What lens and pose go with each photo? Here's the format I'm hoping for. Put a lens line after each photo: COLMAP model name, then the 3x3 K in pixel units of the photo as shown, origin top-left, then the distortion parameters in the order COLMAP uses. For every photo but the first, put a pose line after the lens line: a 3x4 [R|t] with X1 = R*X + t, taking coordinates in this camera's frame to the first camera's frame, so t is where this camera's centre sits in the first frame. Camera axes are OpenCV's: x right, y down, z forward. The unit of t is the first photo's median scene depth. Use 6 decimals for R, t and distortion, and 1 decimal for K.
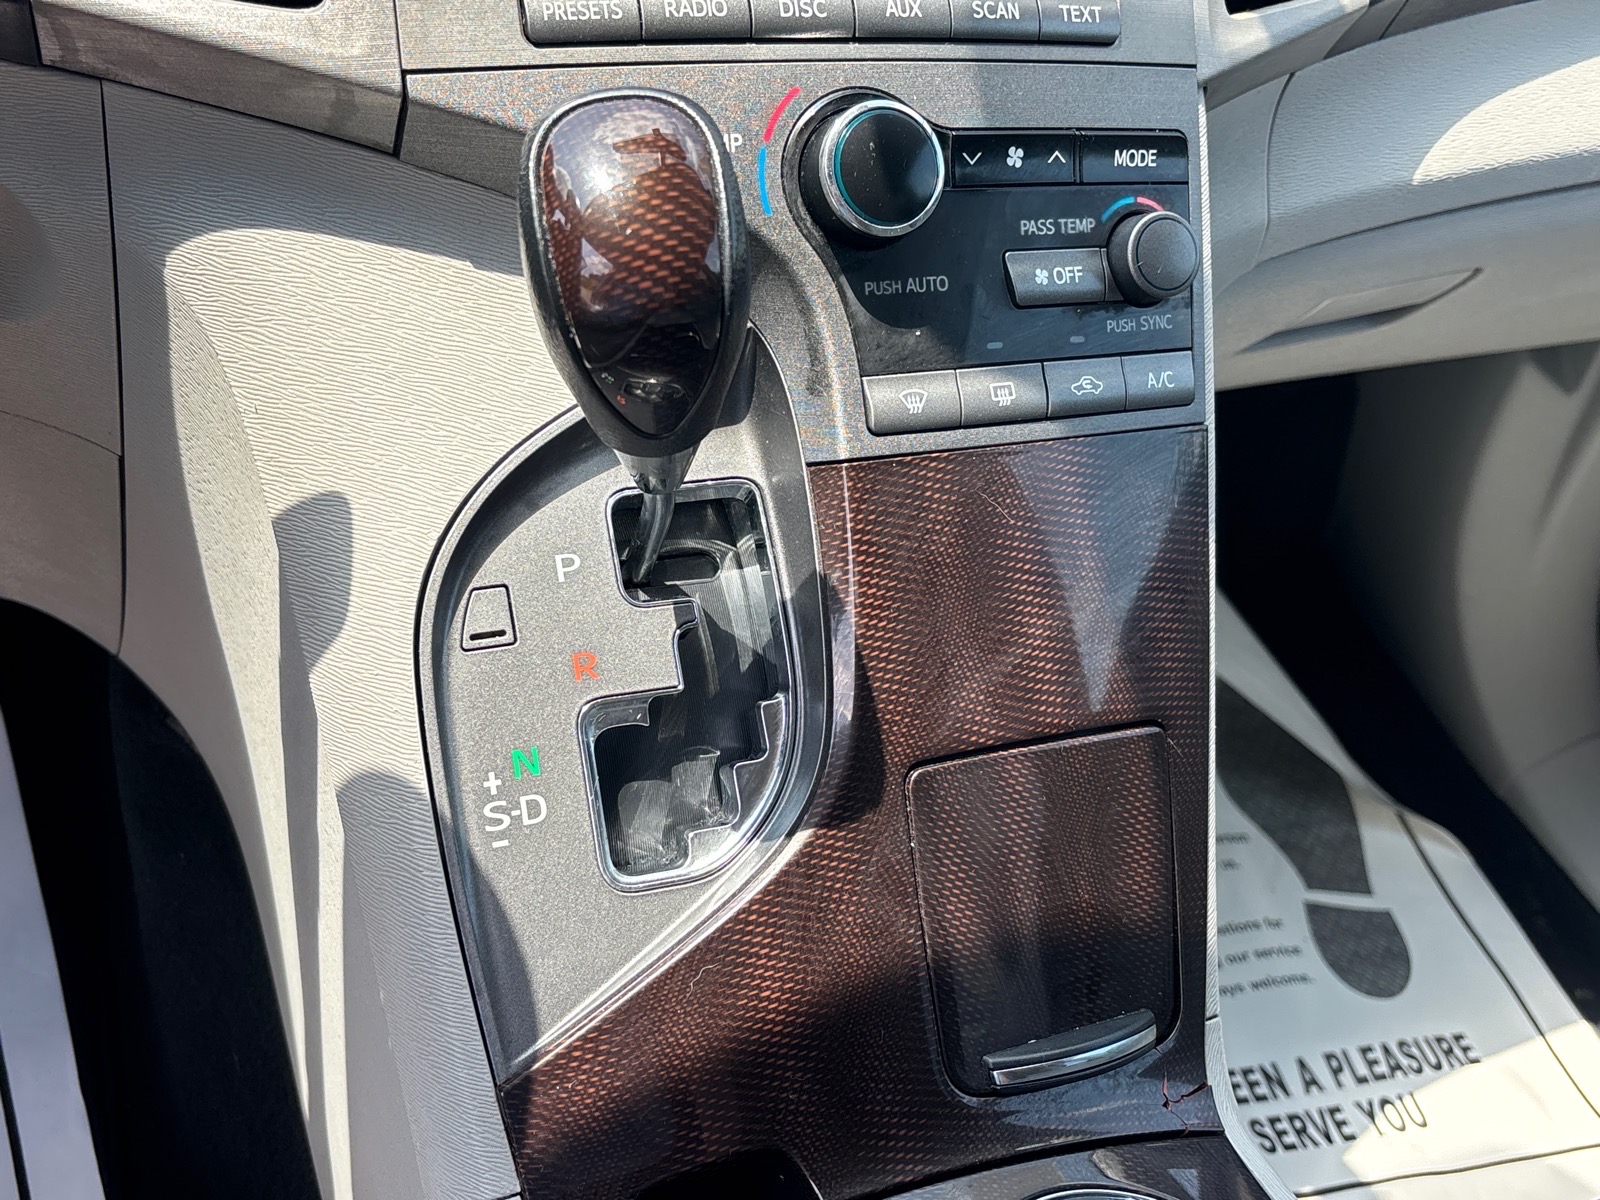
lens RADIAL K [[1707.8, 0, 800.0], [0, 1707.8, 600.0], [0, 0, 1]] dist [0.093717, -0.343492]
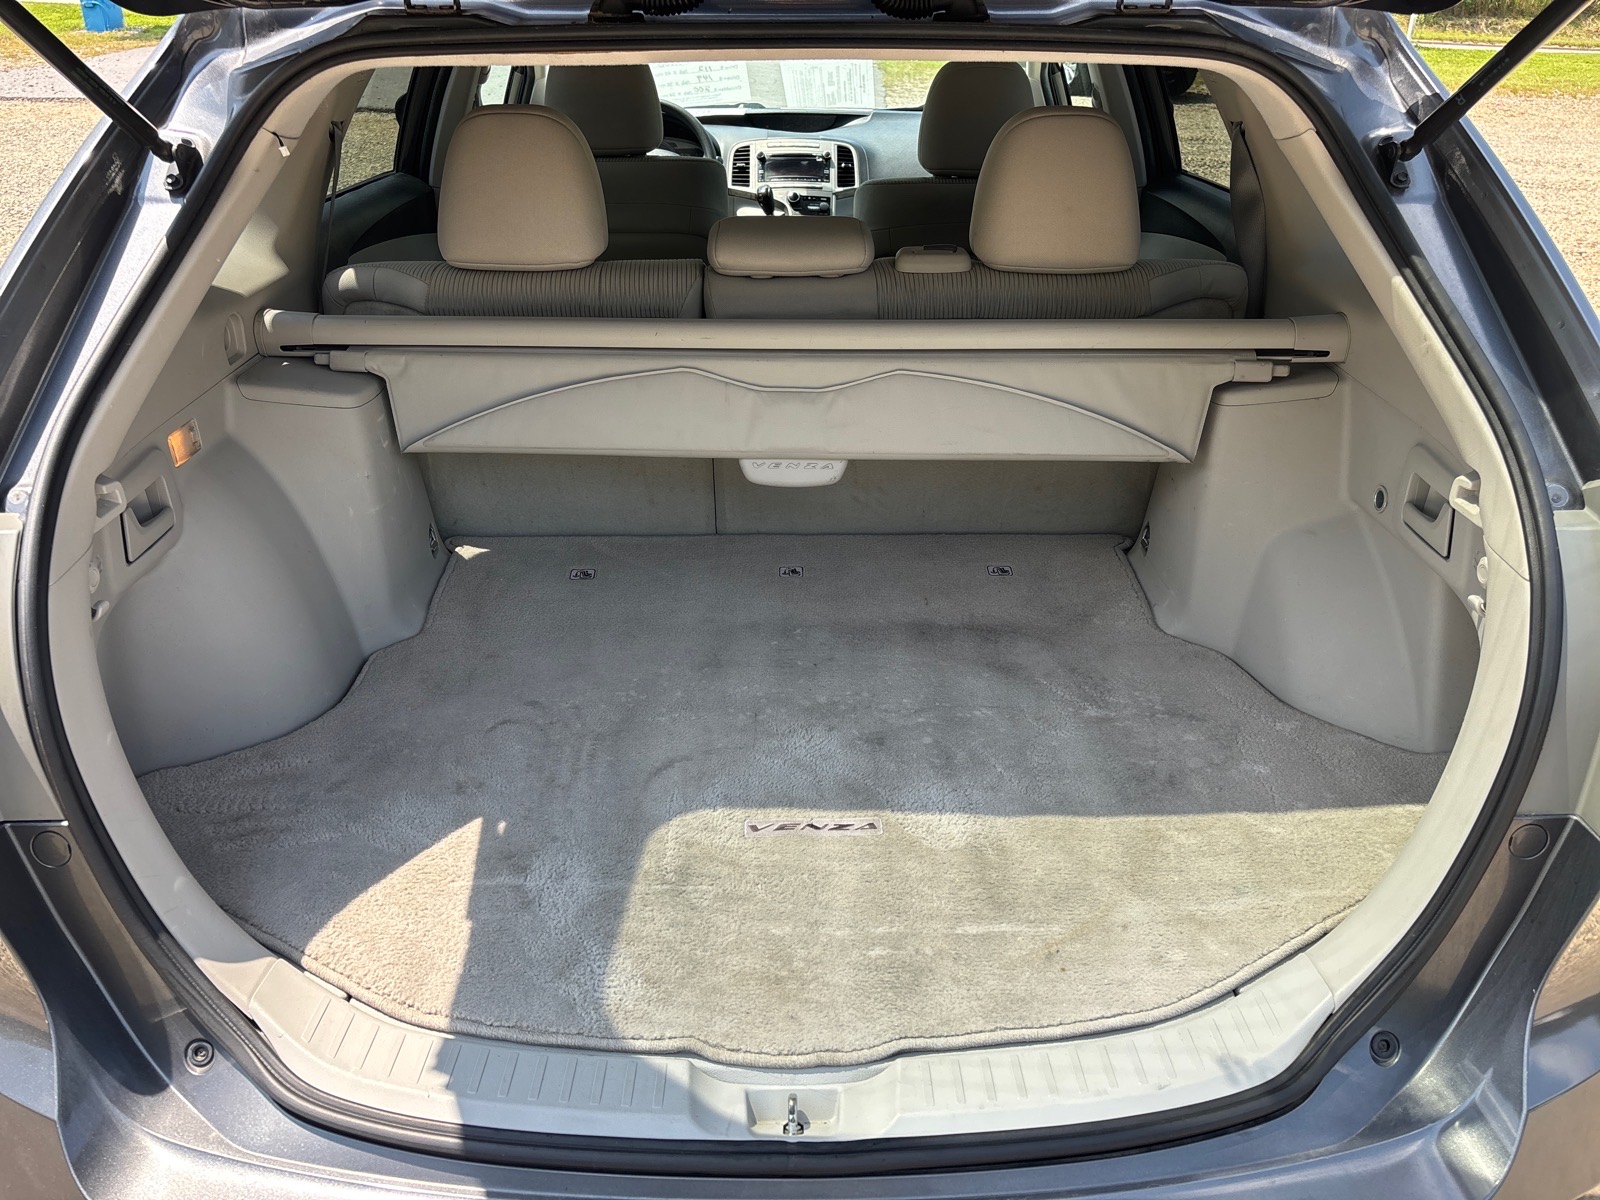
lens RADIAL K [[1230.1, 0, 800.0], [0, 1230.1, 600.0], [0, 0, 1]] dist [-0.003051, 0.002008]
pose [[0.912087, 0.022019, -0.409406, 3.376139], [-0.129696, 0.962774, -0.237160, 4.127473], [0.388943, 0.269409, 0.880989, -5.302925]]
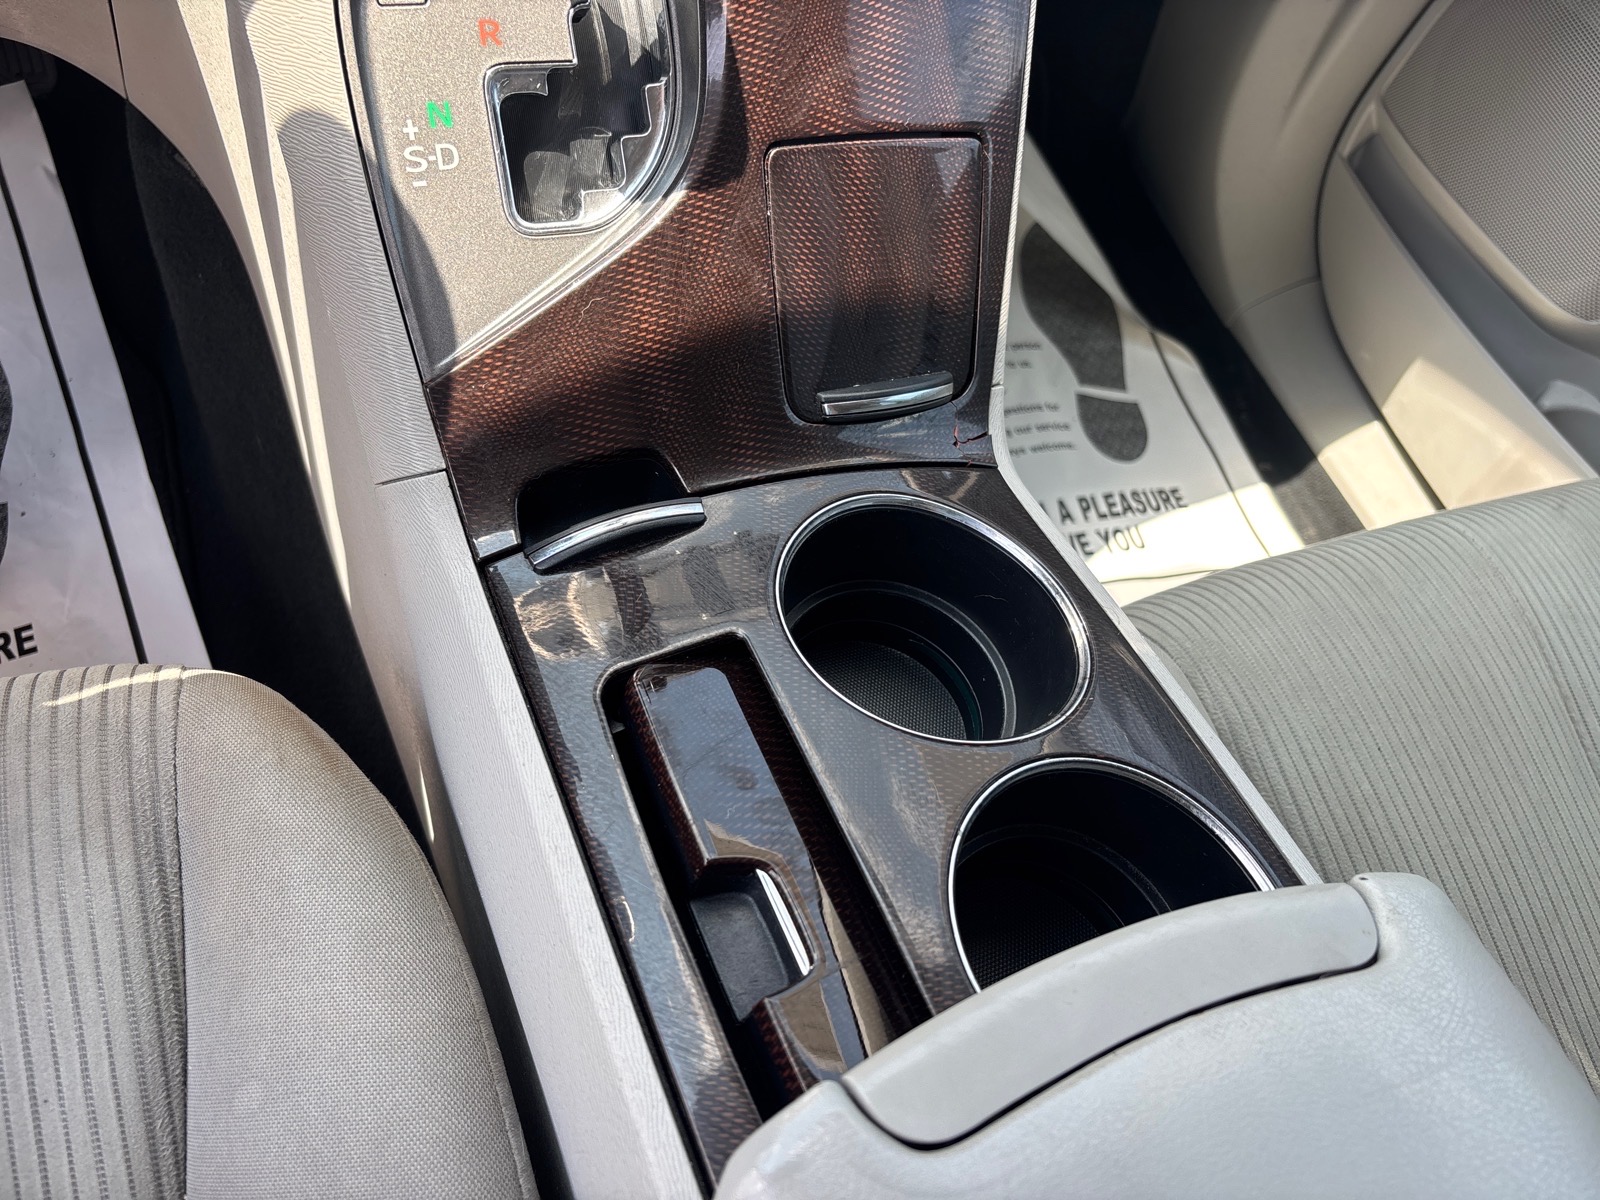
lens RADIAL K [[1235.7, 0, 804.9], [0, 1235.7, 621.3], [0, 0, 1]] dist [-0.006603, -0.008036]
pose [[0.997029, 0.028187, 0.071684, 0.036725], [-0.048654, 0.951939, 0.302398, 0.152752], [-0.059715, -0.304987, 0.950482, 0.077463]]
